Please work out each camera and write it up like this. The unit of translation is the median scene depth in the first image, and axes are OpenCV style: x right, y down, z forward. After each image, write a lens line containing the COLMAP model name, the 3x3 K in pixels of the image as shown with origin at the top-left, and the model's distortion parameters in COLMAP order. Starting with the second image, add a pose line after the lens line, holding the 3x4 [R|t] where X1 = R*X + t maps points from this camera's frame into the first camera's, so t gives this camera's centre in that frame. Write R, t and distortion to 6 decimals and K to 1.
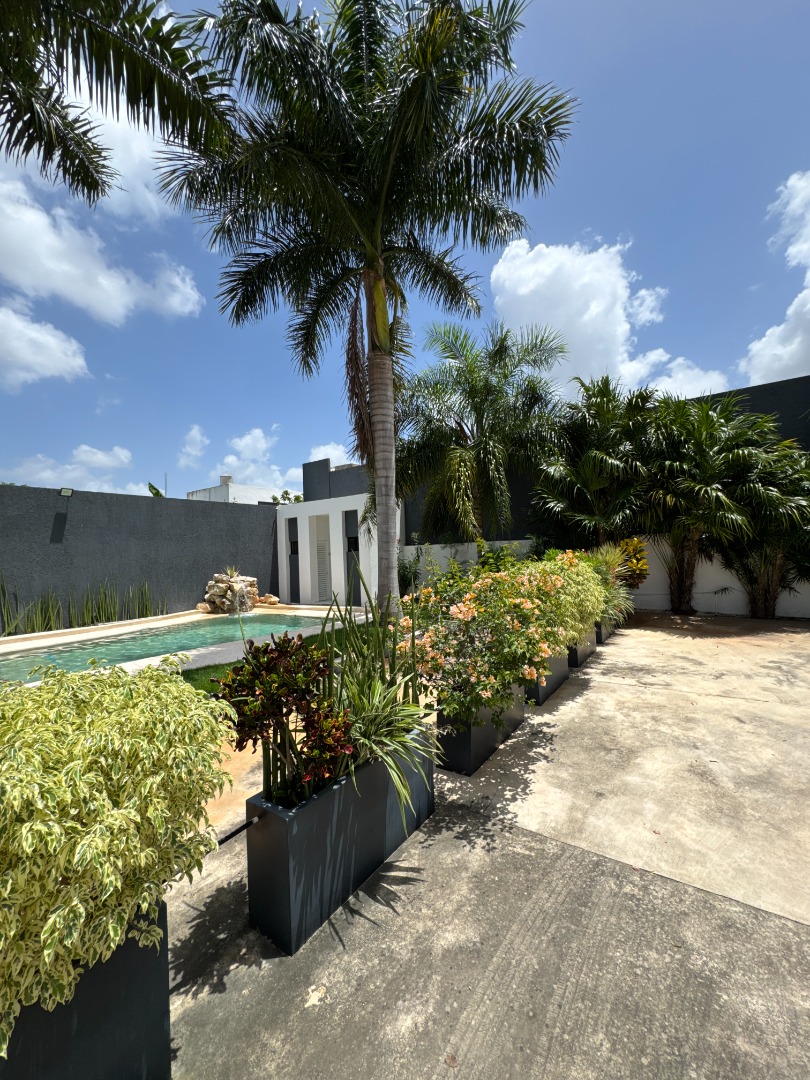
lens RADIAL K [[435.9, 0, 405.0], [0, 435.9, 540.0], [0, 0, 1]] dist [0.000327, 0.000472]
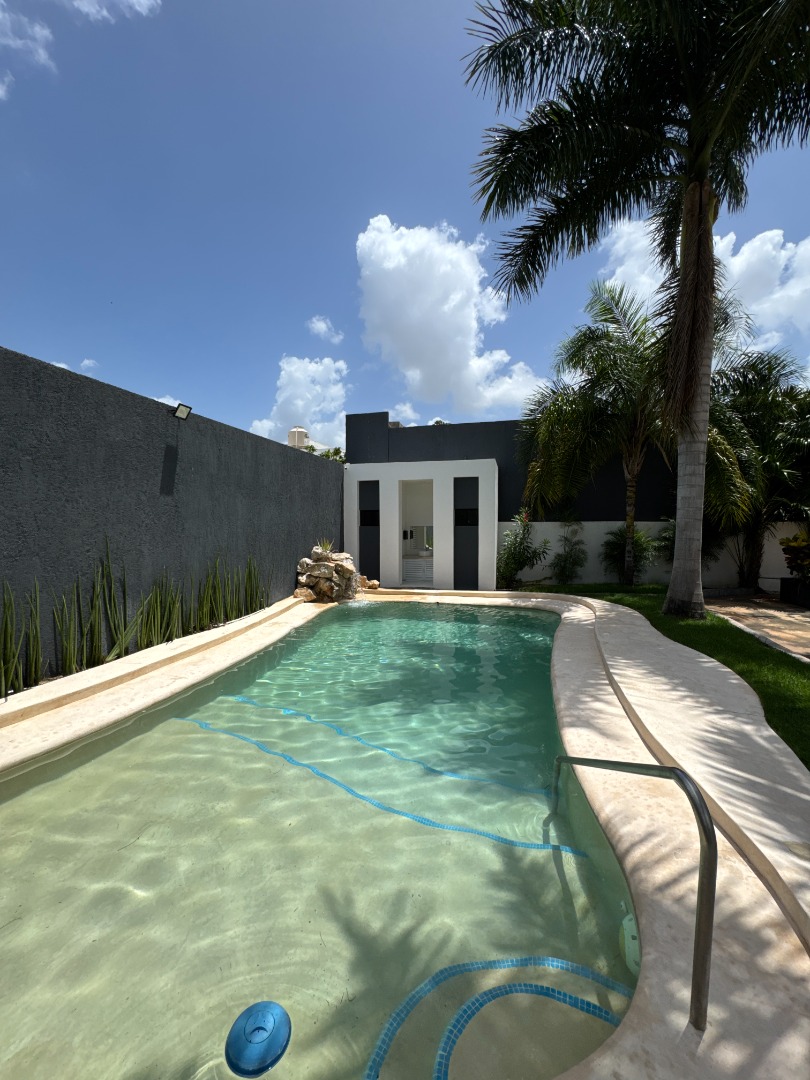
lens RADIAL K [[438.0, 0, 405.0], [0, 438.0, 540.0], [0, 0, 1]] dist [0.011879, -0.000086]
pose [[0.938060, 0.026799, 0.345434, -0.546343], [-0.046270, 0.997763, 0.048243, 0.018703], [-0.343369, -0.061238, 0.937202, 0.246966]]
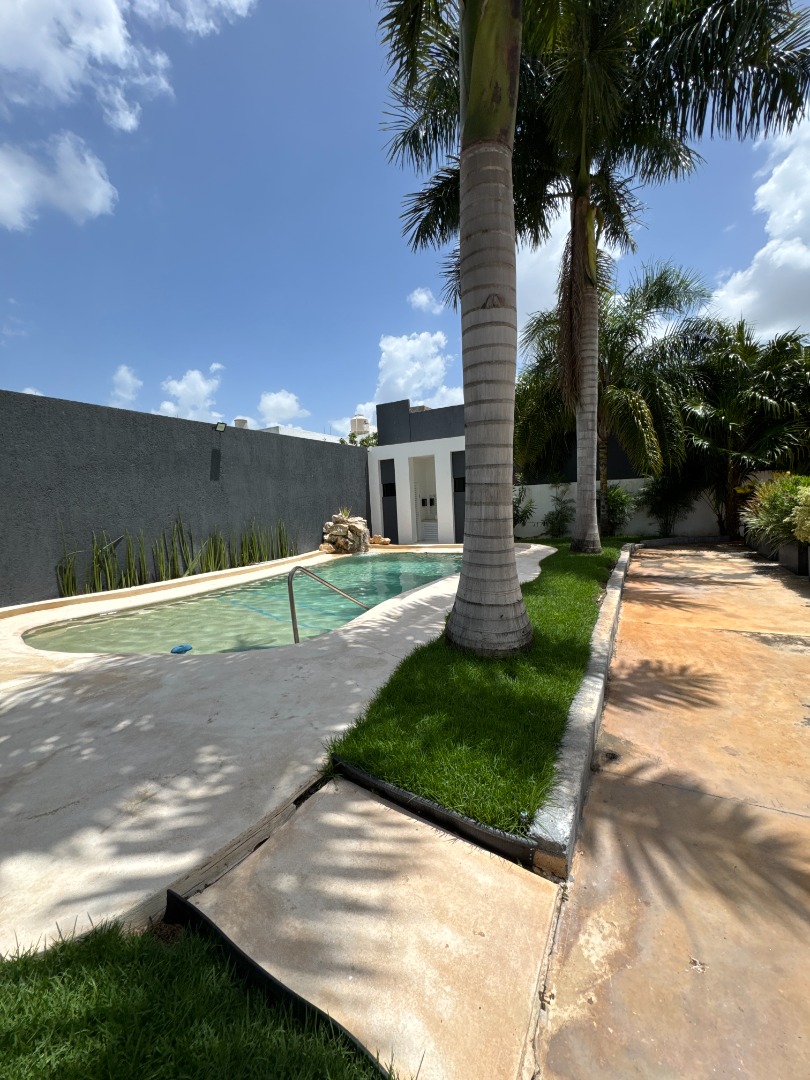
lens RADIAL K [[438.0, 0, 405.0], [0, 438.0, 540.0], [0, 0, 1]] dist [0.011879, -0.000086]
pose [[0.993080, -0.020204, 0.115692, -0.389144], [0.007554, 0.994039, 0.108760, 0.026983], [-0.117199, -0.107134, 0.987313, -0.015280]]
